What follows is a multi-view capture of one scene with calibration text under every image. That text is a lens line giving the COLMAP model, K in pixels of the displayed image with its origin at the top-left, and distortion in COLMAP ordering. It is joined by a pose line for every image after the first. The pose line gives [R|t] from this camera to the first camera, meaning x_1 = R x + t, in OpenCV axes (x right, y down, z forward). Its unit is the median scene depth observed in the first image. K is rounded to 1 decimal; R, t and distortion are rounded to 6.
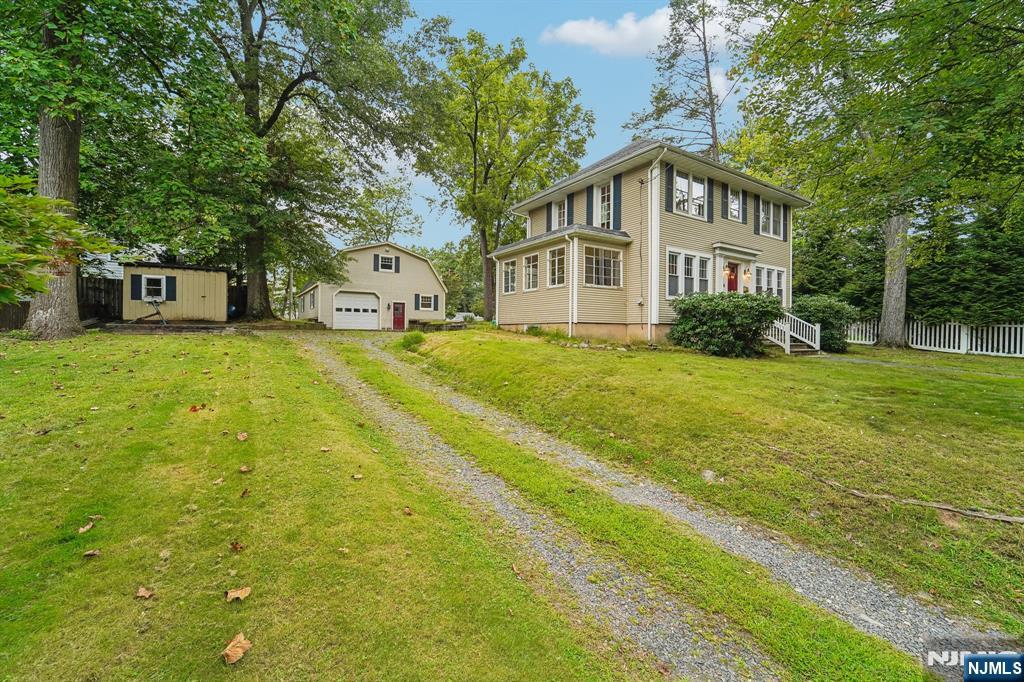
lens RADIAL K [[423.4, 0, 512.0], [0, 423.4, 341.0], [0, 0, 1]] dist [-0.017445, -0.000036]
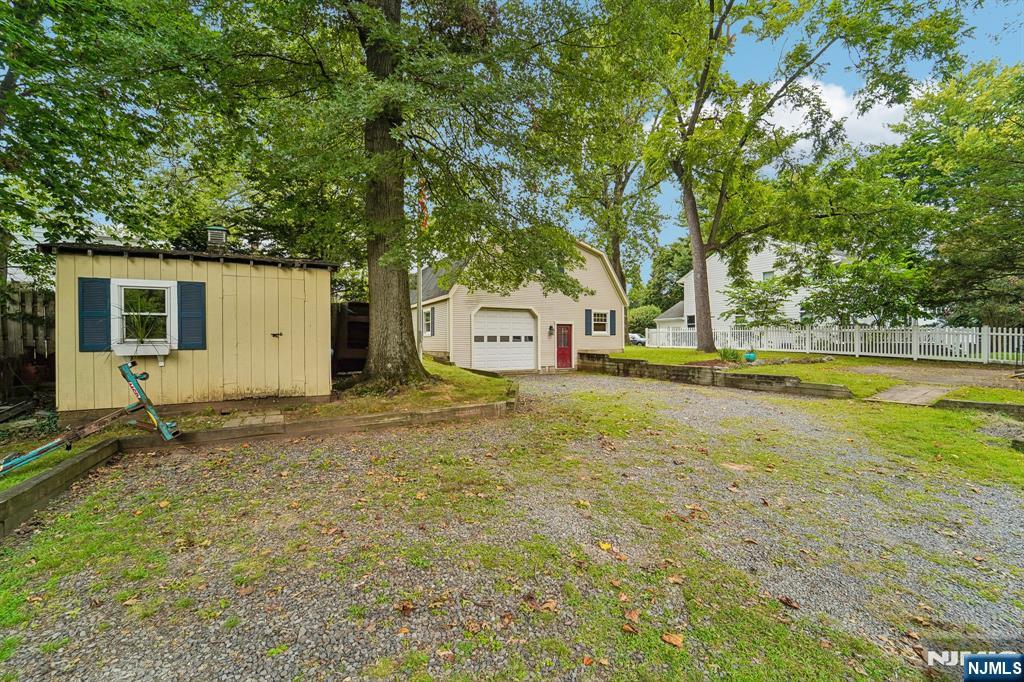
lens RADIAL K [[423.4, 0, 512.0], [0, 423.4, 341.0], [0, 0, 1]] dist [-0.017445, -0.000036]
pose [[0.998239, -0.009257, -0.058599, -0.508343], [0.008258, 0.999817, -0.017274, -0.093492], [0.058748, 0.016760, 0.998132, 0.642765]]
